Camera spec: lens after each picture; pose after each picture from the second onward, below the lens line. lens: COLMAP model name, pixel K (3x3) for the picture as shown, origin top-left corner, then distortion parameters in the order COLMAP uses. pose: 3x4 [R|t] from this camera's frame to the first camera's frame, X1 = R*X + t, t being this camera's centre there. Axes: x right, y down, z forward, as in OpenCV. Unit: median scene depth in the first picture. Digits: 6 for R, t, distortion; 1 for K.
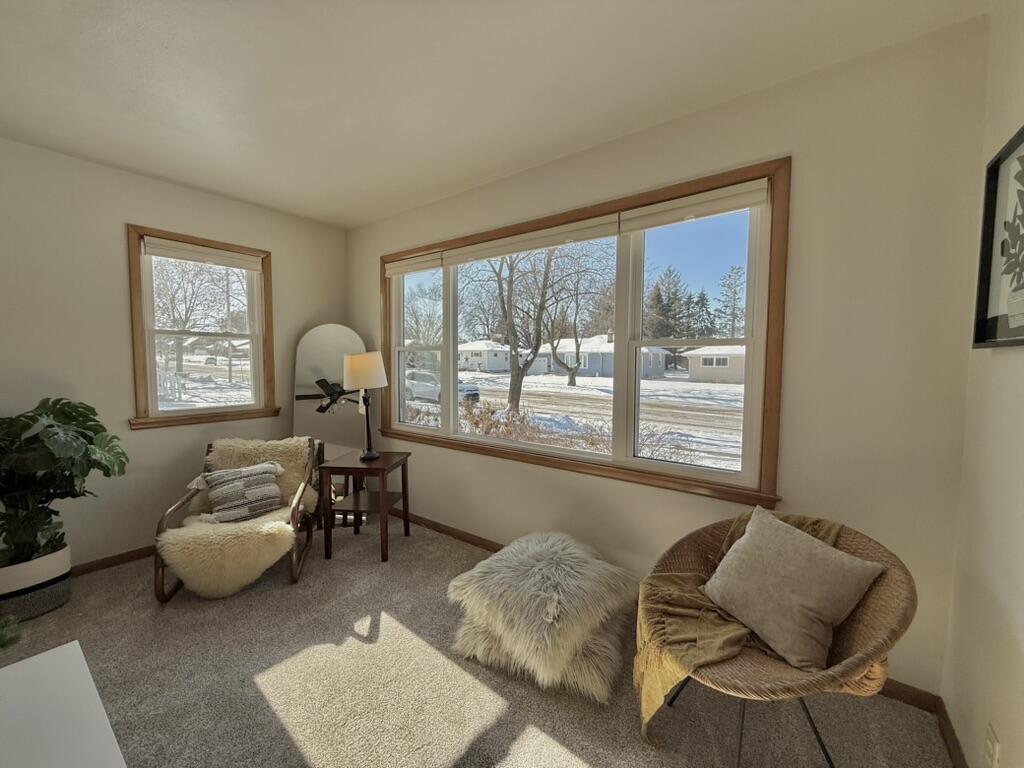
lens RADIAL K [[407.7, 0, 507.2], [0, 407.7, 383.4], [0, 0, 1]] dist [0.000563, 0.000139]
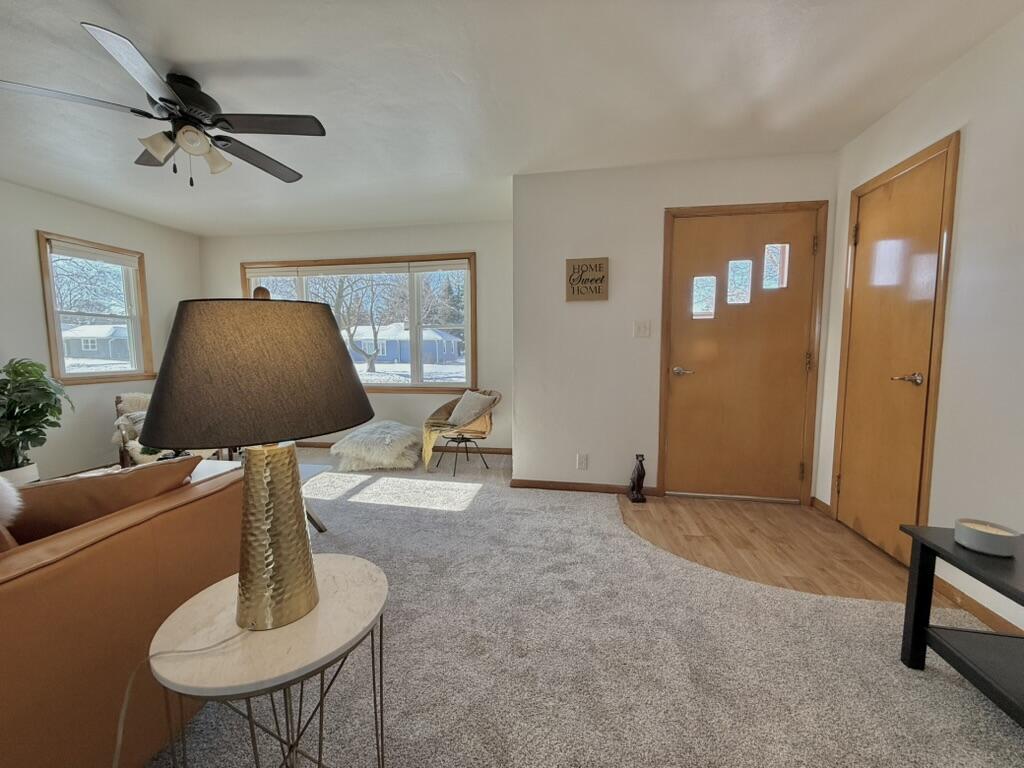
lens RADIAL K [[407.7, 0, 507.2], [0, 407.7, 383.4], [0, 0, 1]] dist [0.000563, 0.000139]
pose [[0.884310, -0.049851, 0.464232, -0.210511], [0.036561, 0.998624, 0.037591, 0.102235], [-0.465467, -0.016269, 0.884916, -0.825562]]
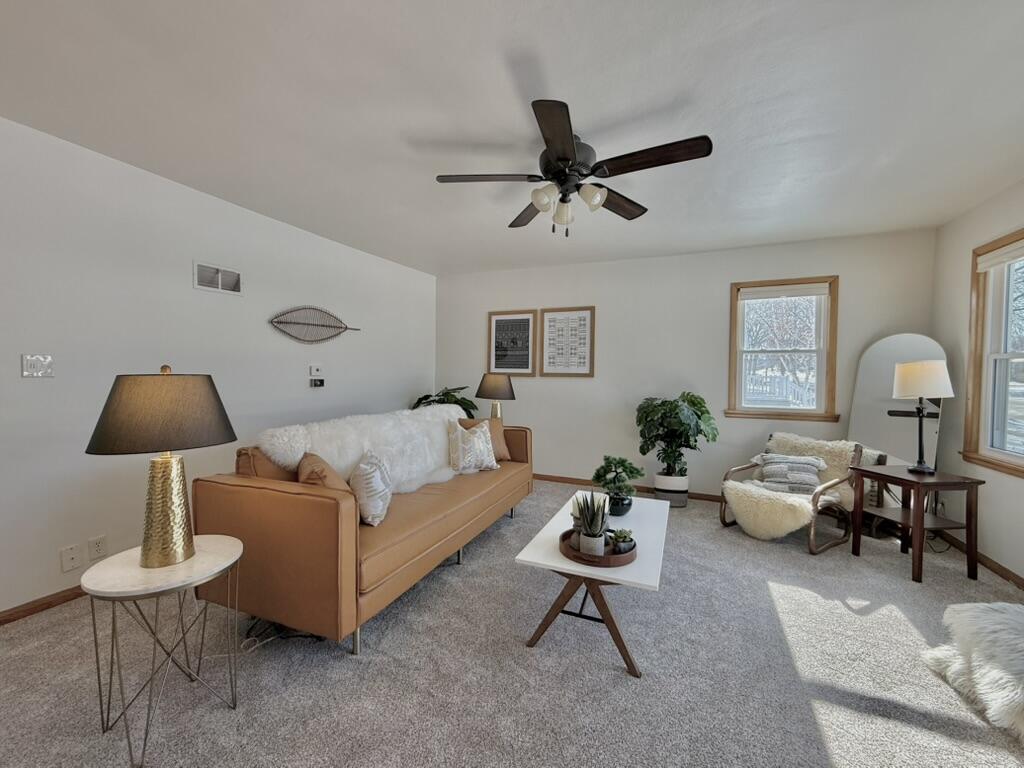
lens RADIAL K [[419.0, 0, 503.9], [0, 419.0, 382.7], [0, 0, 1]] dist [0.001955, 0.000264]
pose [[0.233511, 0.018809, -0.972172, 0.394591], [-0.062264, 0.998050, 0.004354, 0.029894], [0.970359, 0.059515, 0.234227, -0.174995]]
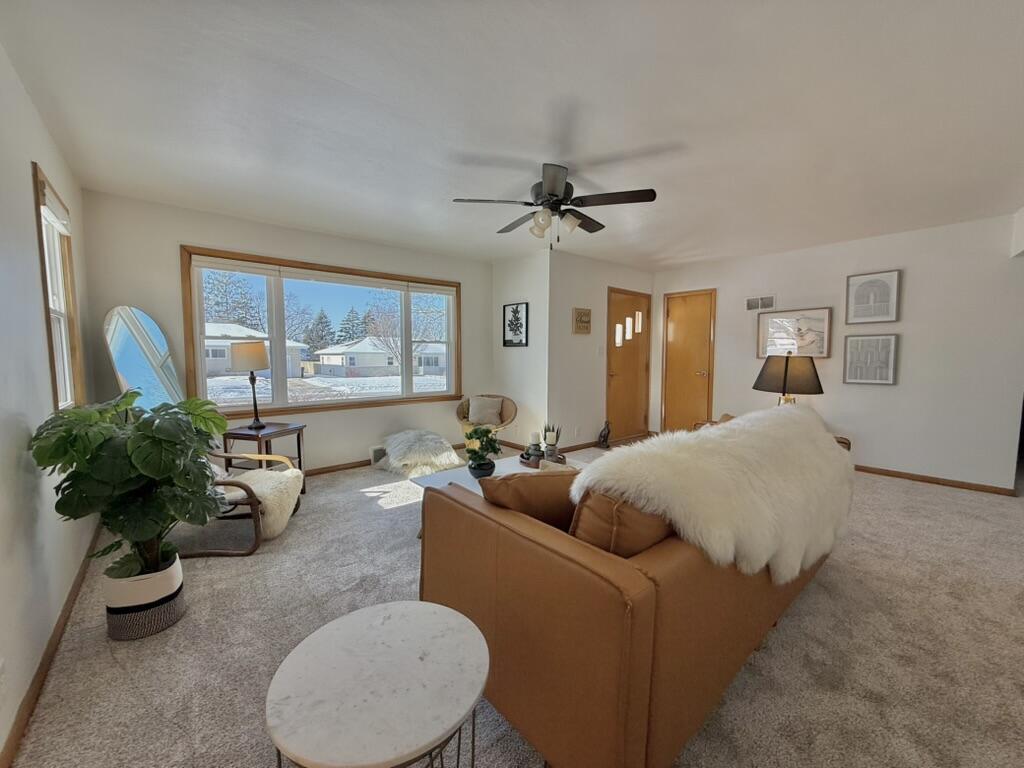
lens RADIAL K [[407.7, 0, 507.2], [0, 407.7, 383.4], [0, 0, 1]] dist [0.000563, 0.000139]
pose [[0.230043, -0.072771, 0.970456, -1.401152], [0.054506, 0.996598, 0.061811, 0.017483], [-0.971653, 0.038676, 0.233227, -0.017704]]
